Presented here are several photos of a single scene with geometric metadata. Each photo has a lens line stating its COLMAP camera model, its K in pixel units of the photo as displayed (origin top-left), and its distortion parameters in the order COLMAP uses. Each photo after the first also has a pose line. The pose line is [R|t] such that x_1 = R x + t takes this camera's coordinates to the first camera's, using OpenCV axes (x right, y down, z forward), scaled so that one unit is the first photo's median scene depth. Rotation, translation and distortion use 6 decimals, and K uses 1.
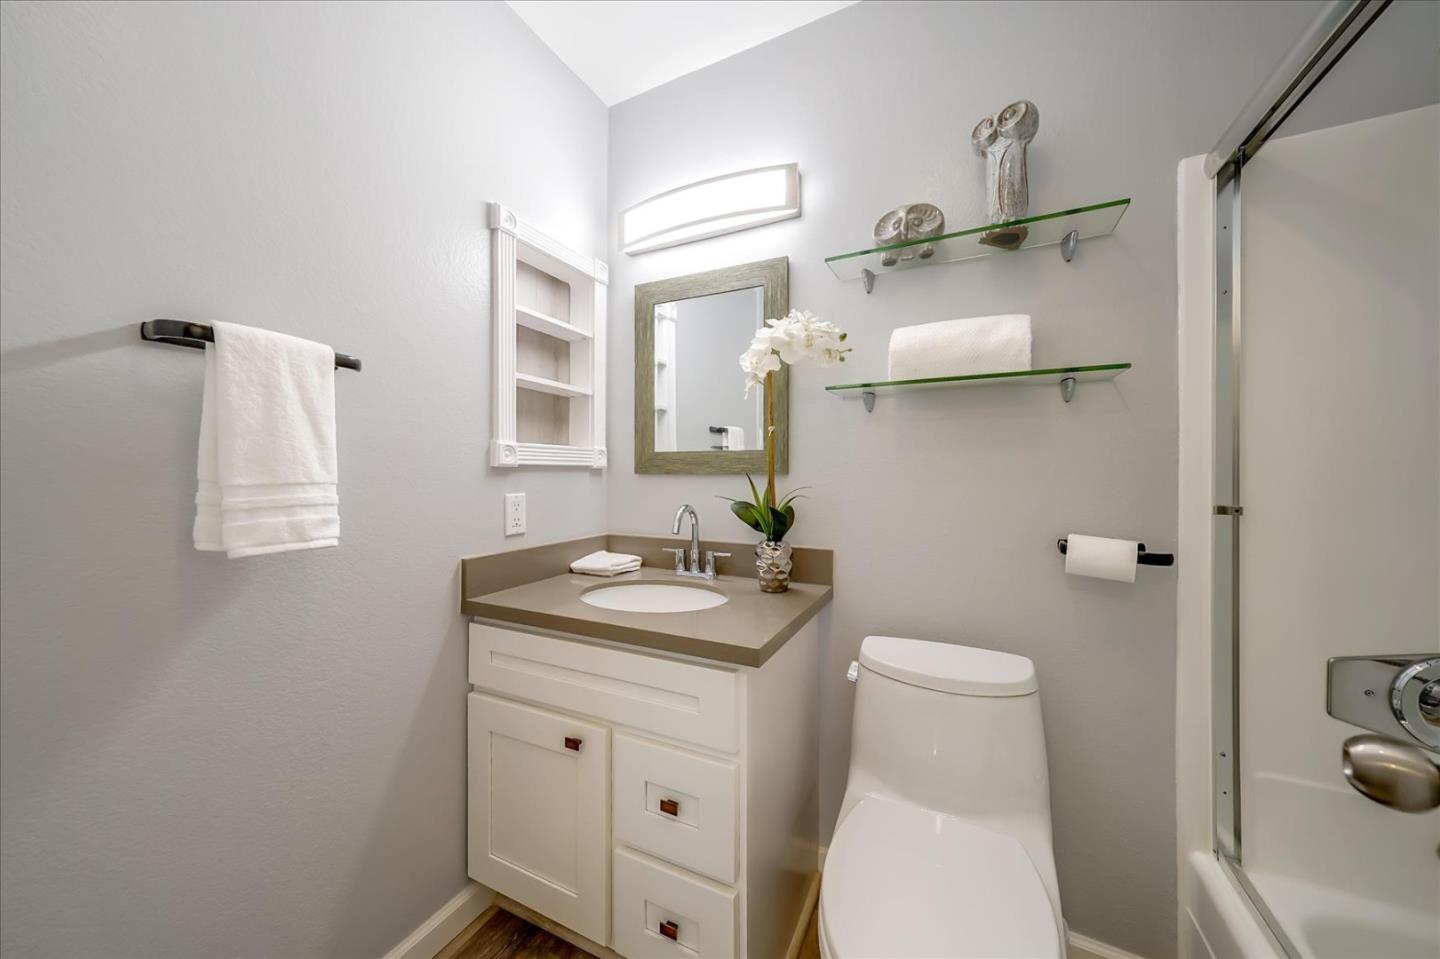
lens RADIAL K [[488.0, 0, 713.3], [0, 488.0, 471.6], [0, 0, 1]] dist [-0.005423, 0.000083]
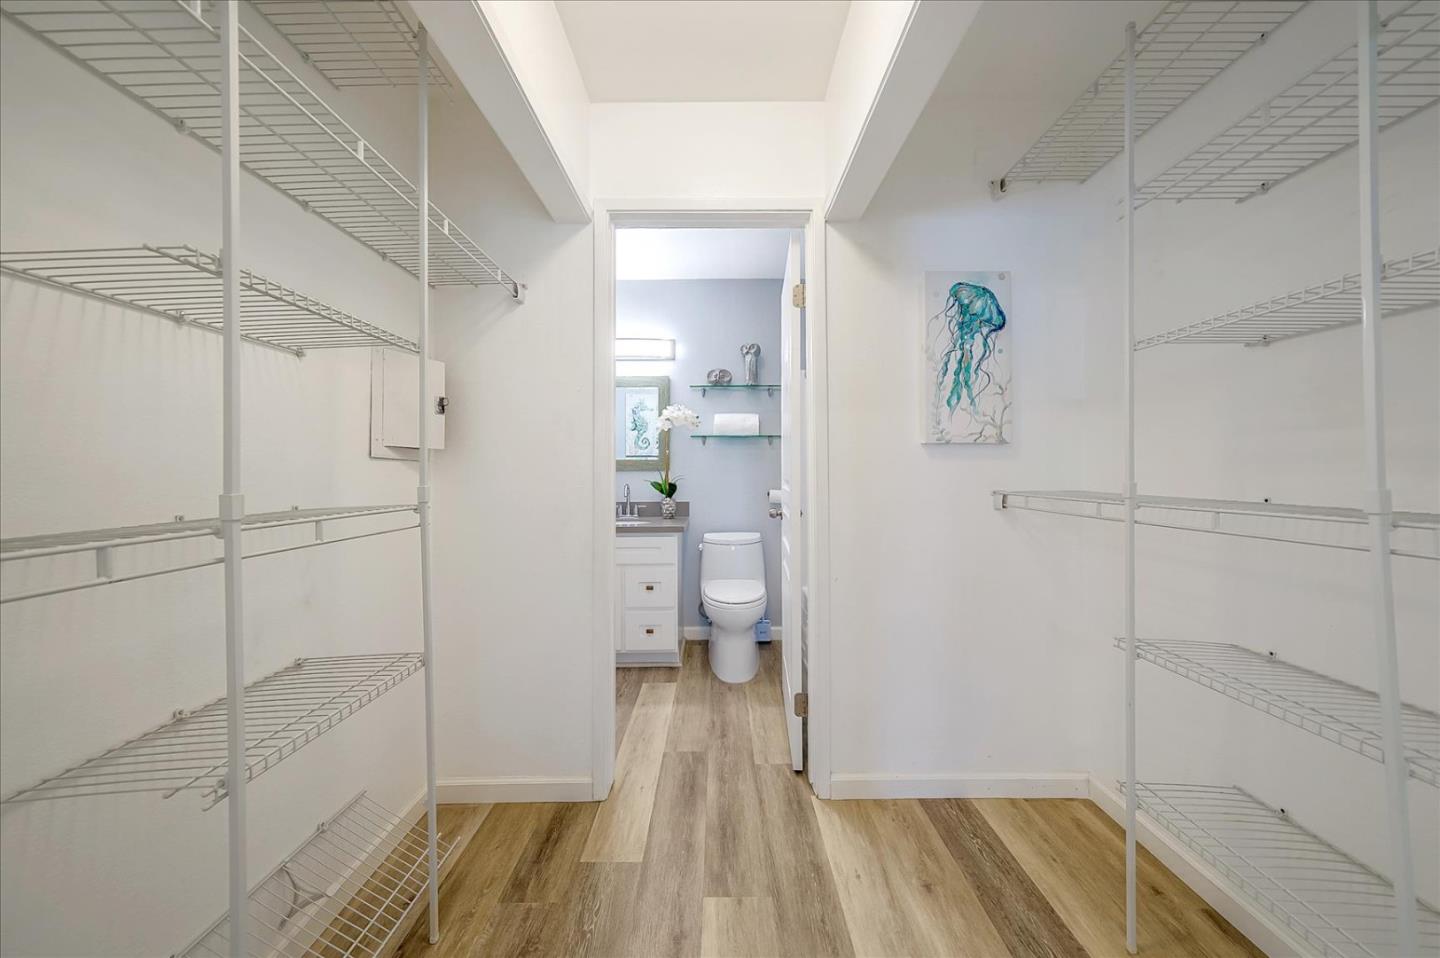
lens RADIAL K [[488.0, 0, 713.3], [0, 488.0, 471.1], [0, 0, 1]] dist [-0.005423, 0.000083]
pose [[0.896910, -0.004589, 0.442189, -0.754994], [0.004458, 0.999989, 0.001337, 0.005334], [-0.442190, 0.000772, 0.896921, -1.280209]]
